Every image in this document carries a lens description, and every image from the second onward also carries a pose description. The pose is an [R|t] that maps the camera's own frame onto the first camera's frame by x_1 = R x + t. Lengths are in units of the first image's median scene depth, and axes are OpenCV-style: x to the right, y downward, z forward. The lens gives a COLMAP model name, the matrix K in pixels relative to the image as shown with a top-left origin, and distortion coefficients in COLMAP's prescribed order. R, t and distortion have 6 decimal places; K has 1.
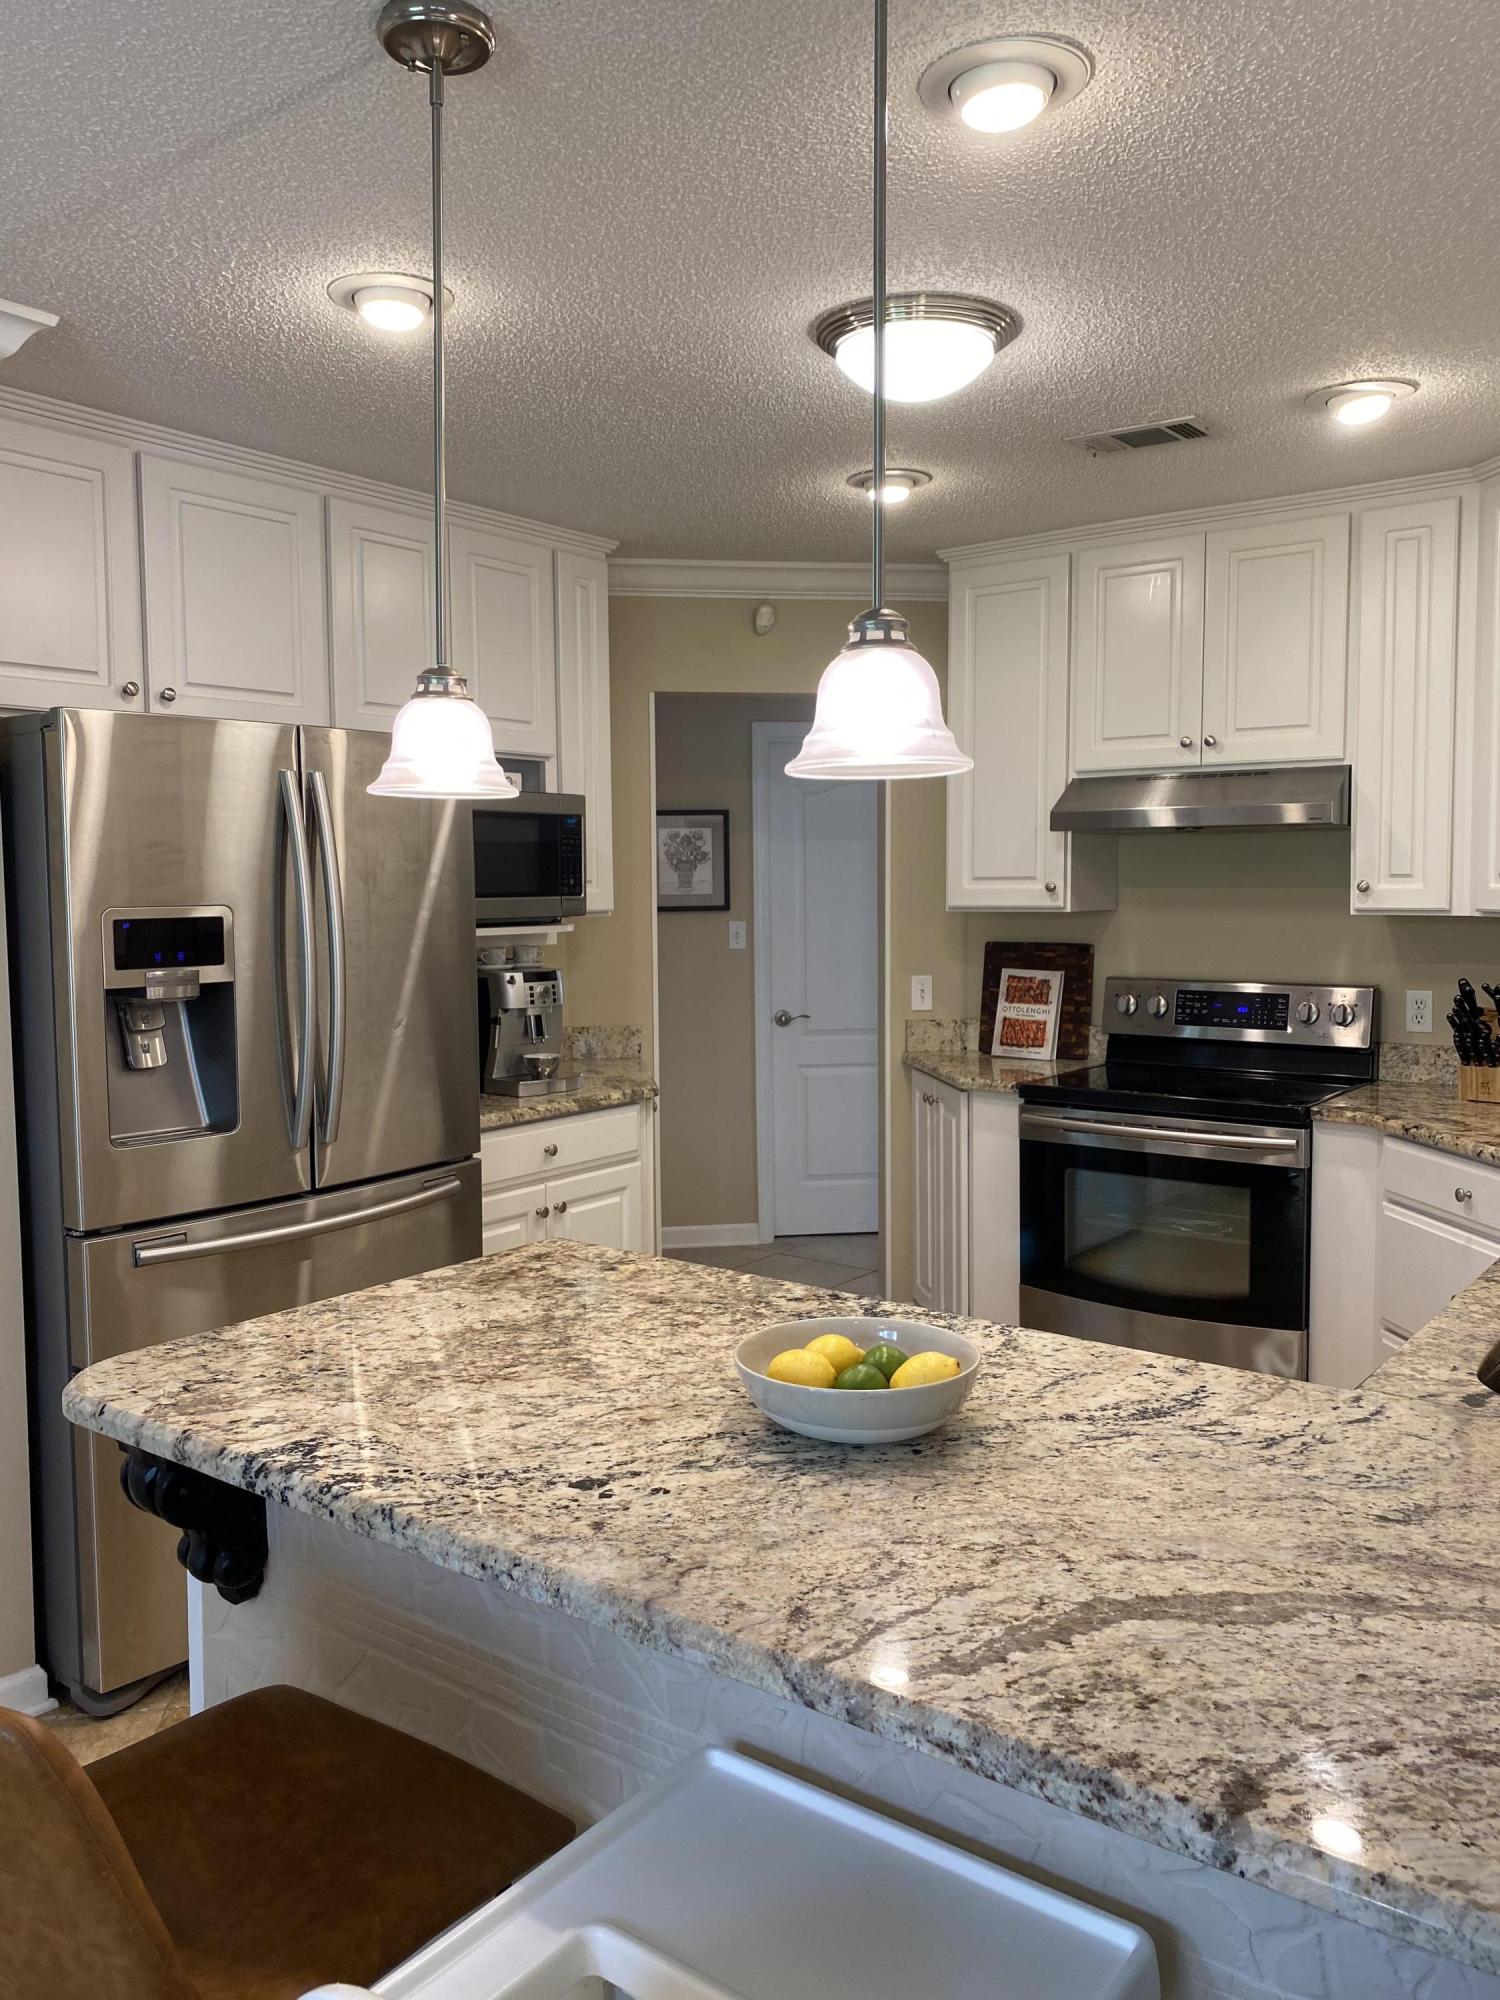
lens RADIAL K [[1527.3, 0, 746.0], [0, 1527.3, 984.5], [0, 0, 1]] dist [0.060058, -0.076629]
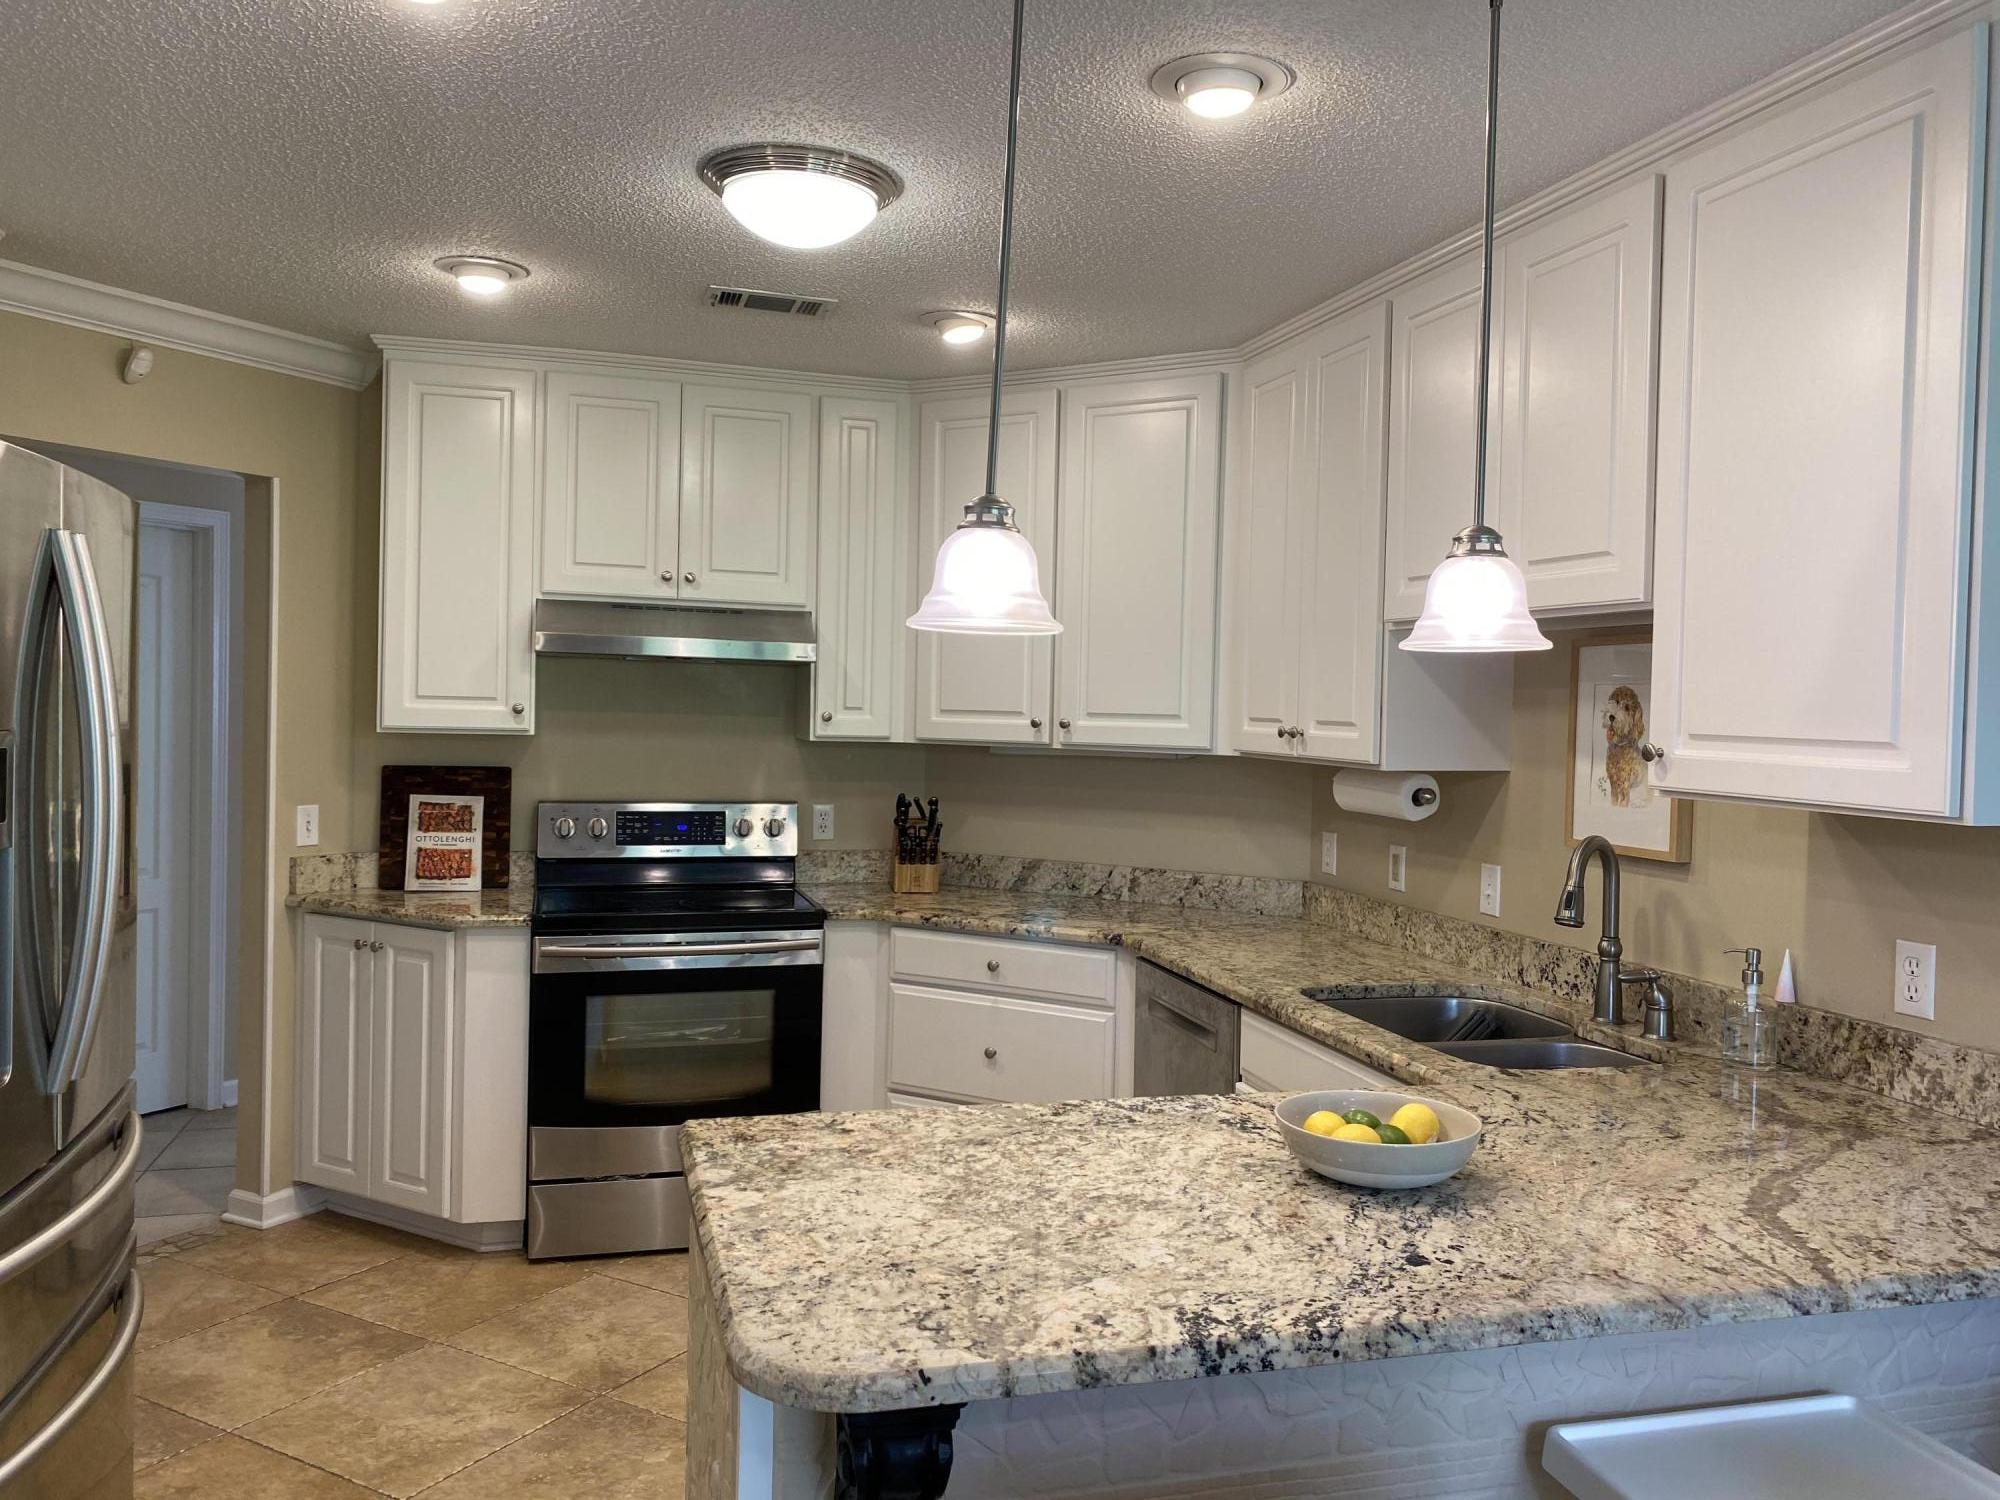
lens RADIAL K [[1527.3, 0, 1005.9], [0, 1527.3, 743.4], [0, 0, 1]] dist [0.060058, -0.076629]
pose [[0.602426, 0.000259, 0.798175, -0.446721], [0.026374, 0.999447, -0.020230, -0.016719], [-0.797739, 0.033238, 0.602086, 0.201005]]
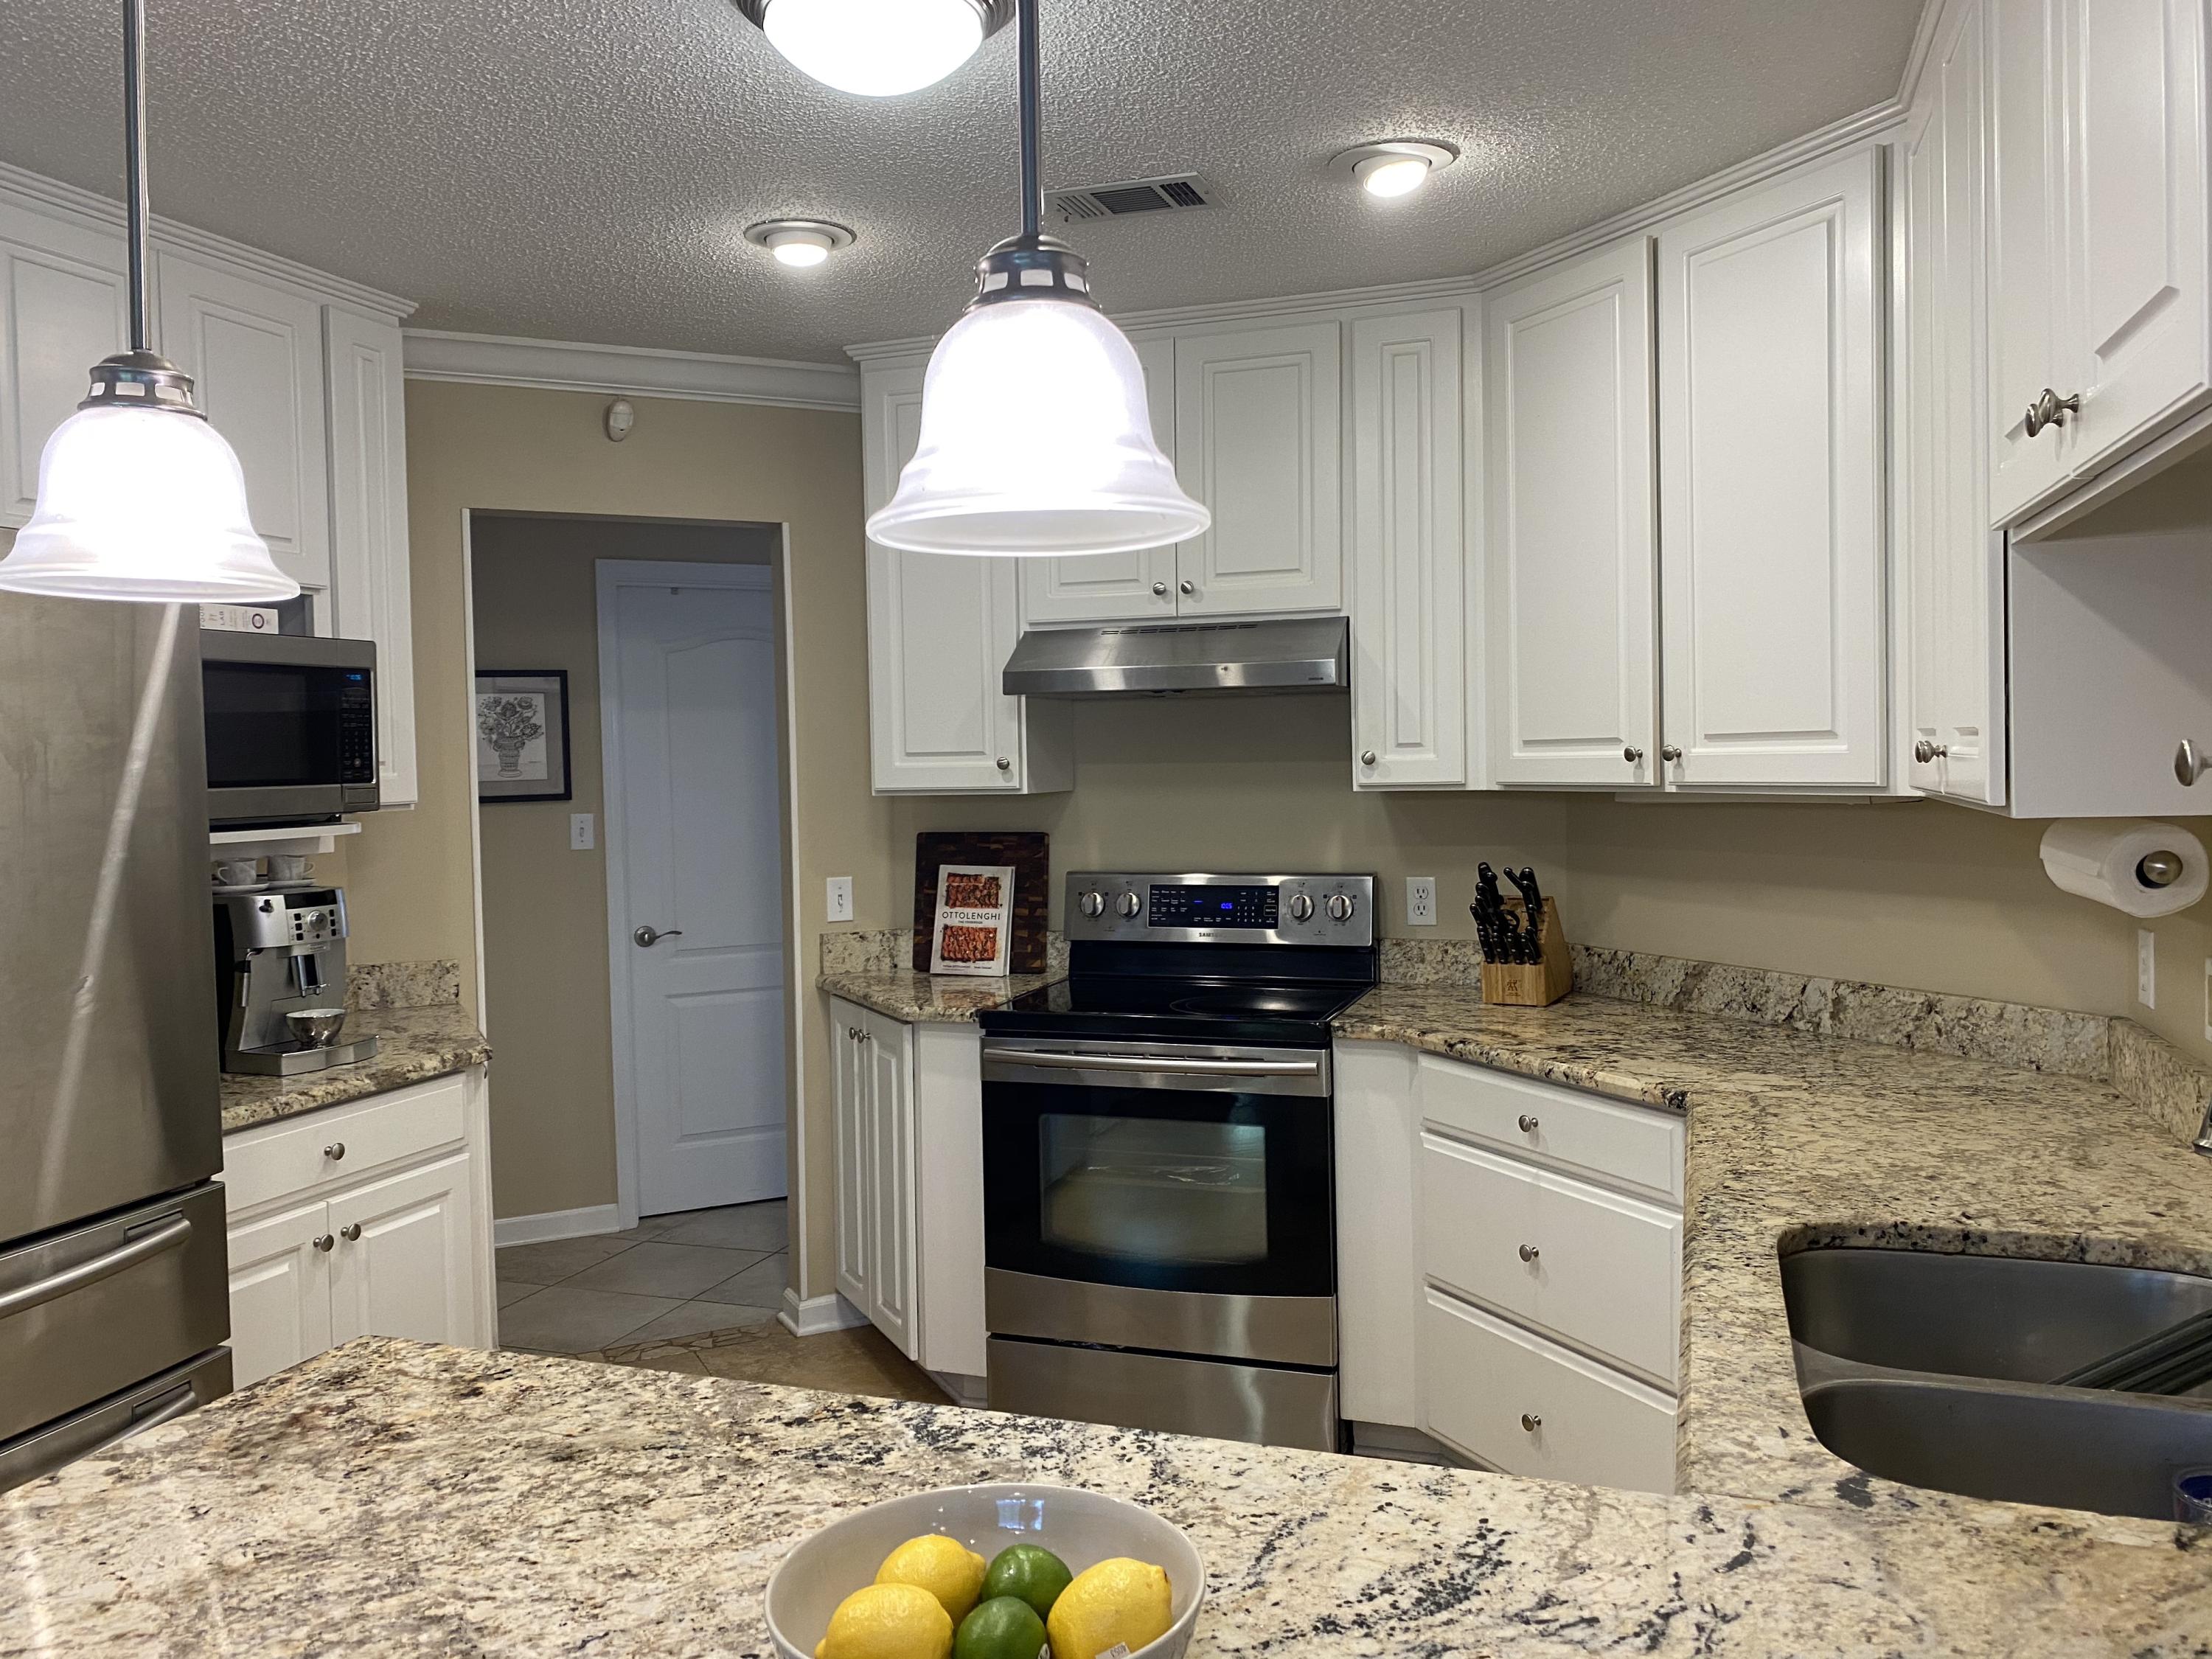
lens RADIAL K [[1689.2, 0, 1086.4], [0, 1689.2, 812.1], [0, 0, 1]] dist [0.060058, -0.076629]
pose [[0.954292, -0.022295, 0.298044, -0.030003], [0.033835, 0.998862, -0.033617, -0.007319], [-0.296956, 0.042164, 0.953960, 0.157199]]
